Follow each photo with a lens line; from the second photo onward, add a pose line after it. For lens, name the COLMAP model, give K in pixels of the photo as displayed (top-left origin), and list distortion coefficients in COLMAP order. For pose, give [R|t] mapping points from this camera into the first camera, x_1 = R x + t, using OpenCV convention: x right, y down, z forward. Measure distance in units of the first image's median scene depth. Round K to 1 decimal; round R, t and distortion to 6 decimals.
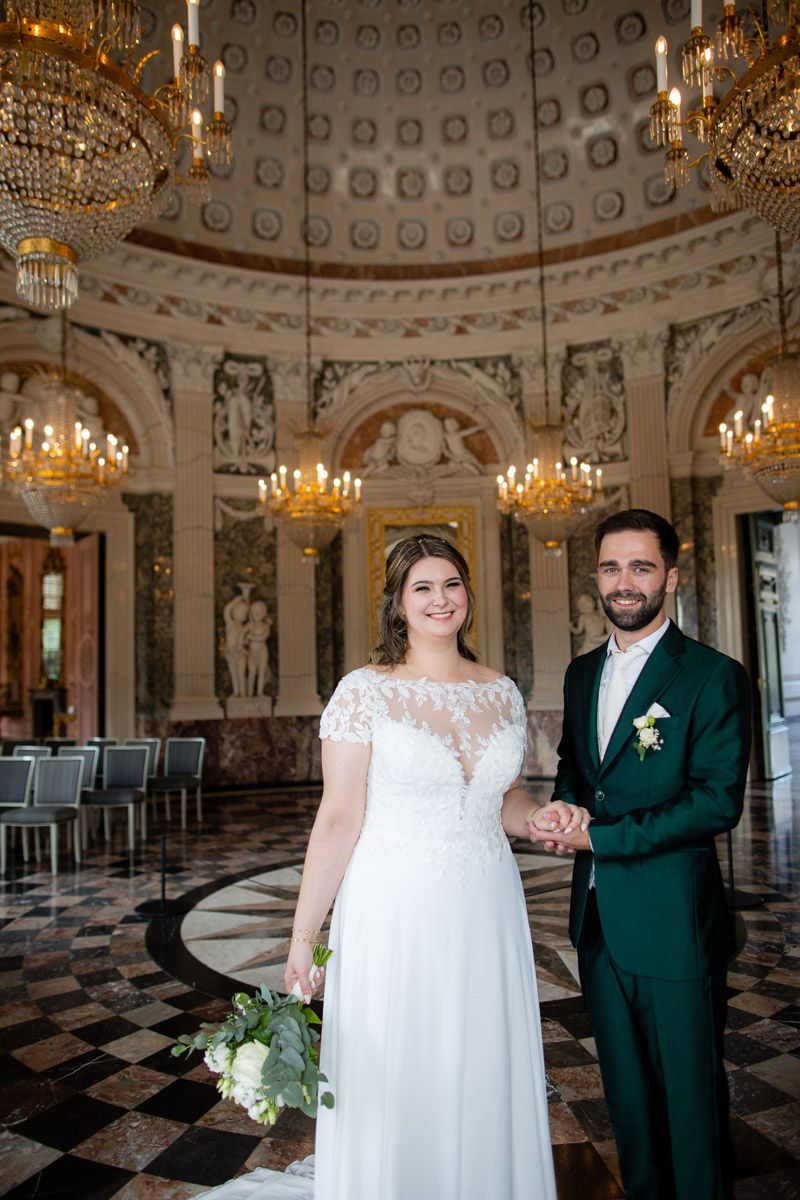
lens RADIAL K [[821.4, 0, 401.9], [0, 821.4, 618.5], [0, 0, 1]] dist [-0.056510, 0.051771]
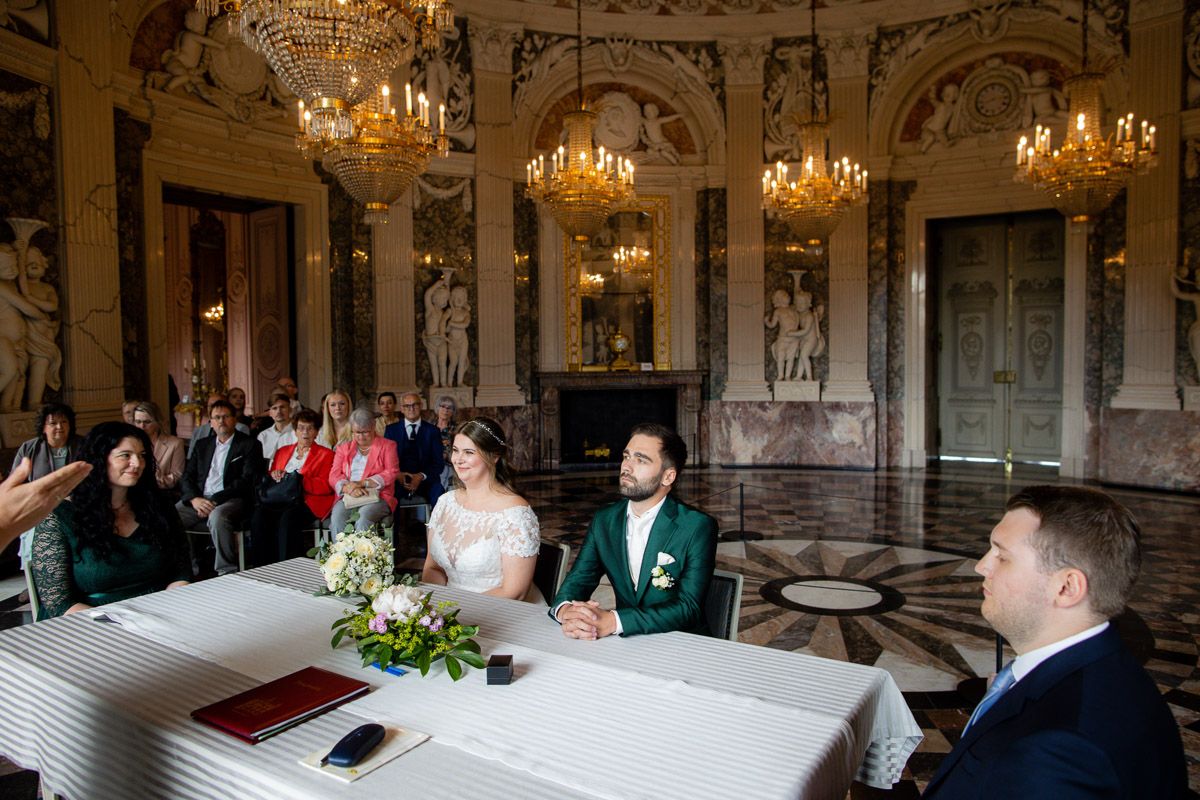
lens RADIAL K [[819.6, 0, 598.5], [0, 819.6, 395.0], [0, 0, 1]] dist [-0.057423, 0.053499]
pose [[0.977471, 0.003001, 0.211048, -0.217558], [-0.026483, 0.993741, 0.108528, -0.003203], [-0.209401, -0.111672, 0.971432, 0.034466]]
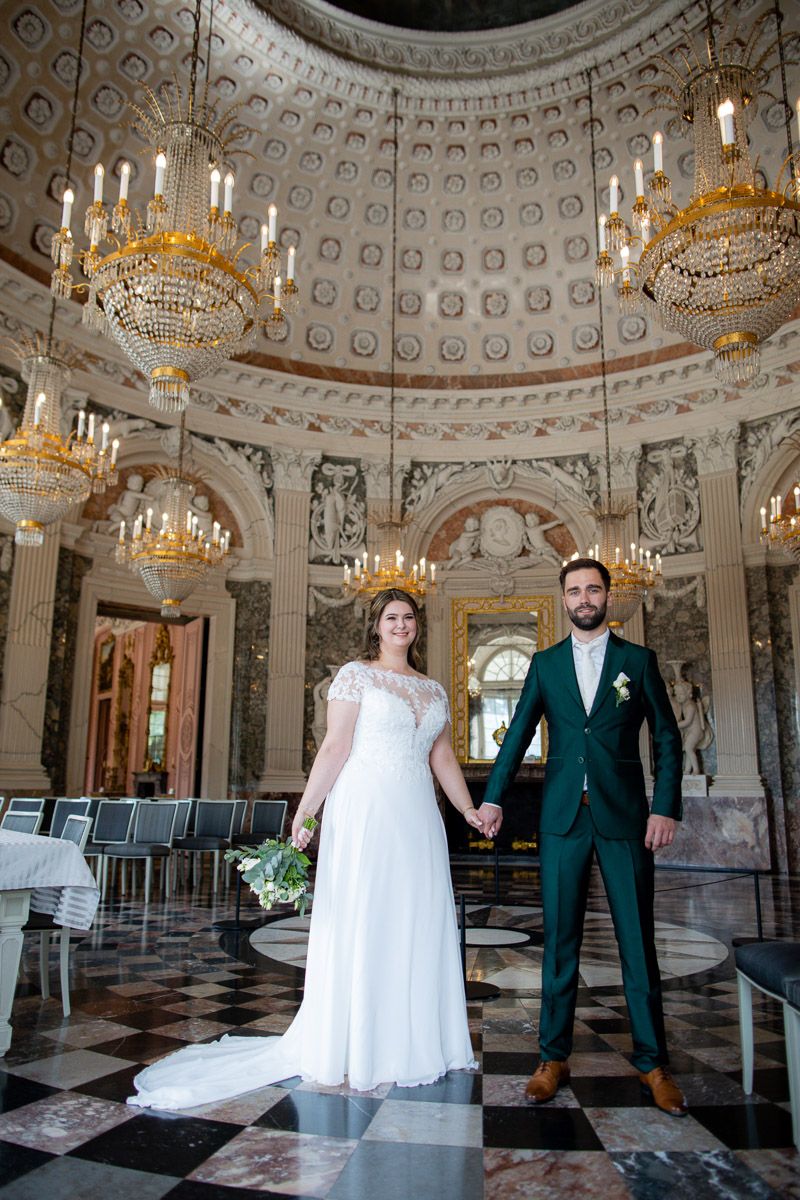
lens RADIAL K [[851.5, 0, 397.0], [0, 851.5, 618.1], [0, 0, 1]] dist [-0.061359, 0.070259]
pose [[0.990823, 0.007224, -0.134970, 0.039028], [-0.024859, 0.991276, -0.129434, 0.037333], [0.132857, 0.131602, 0.982359, -0.085347]]
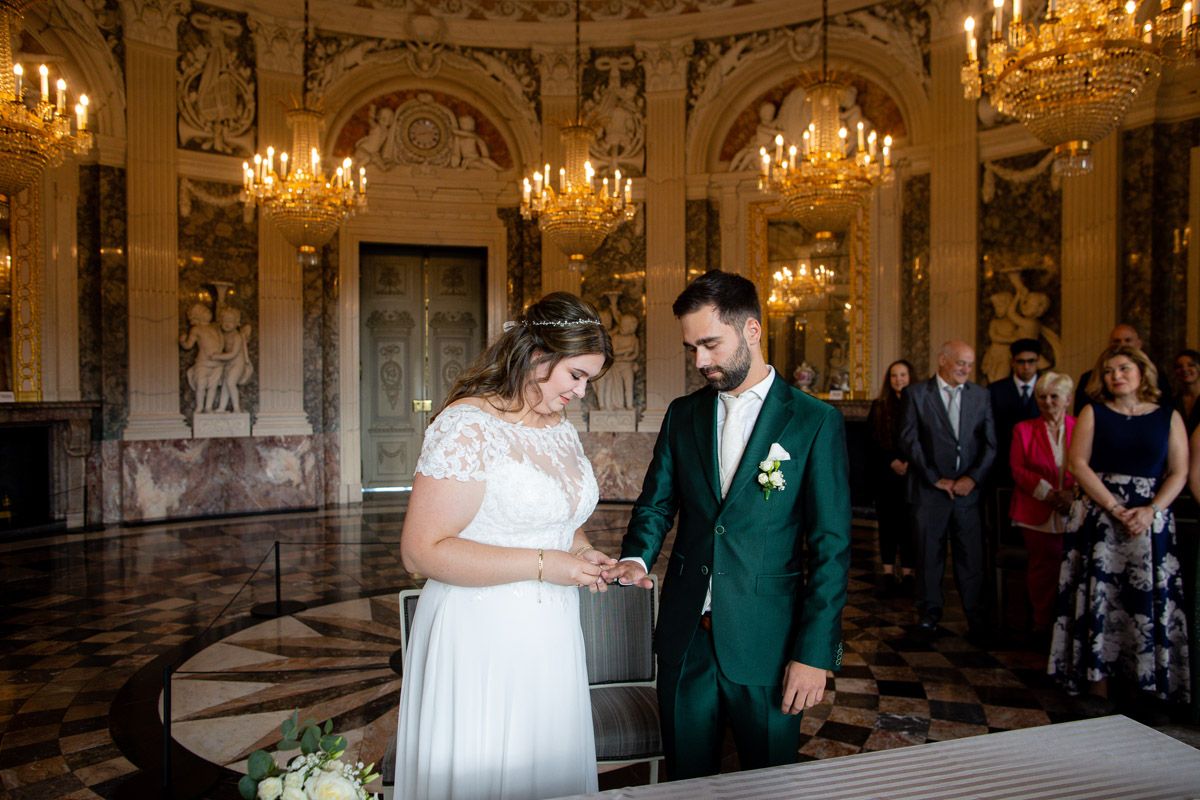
lens RADIAL K [[817.4, 0, 604.8], [0, 817.4, 400.8], [0, 0, 1]] dist [-0.060657, 0.052926]
pose [[0.488785, 0.003341, 0.872398, -0.305617], [-0.068271, 0.997072, 0.034432, 0.013941], [-0.869729, -0.076390, 0.487582, 0.213301]]
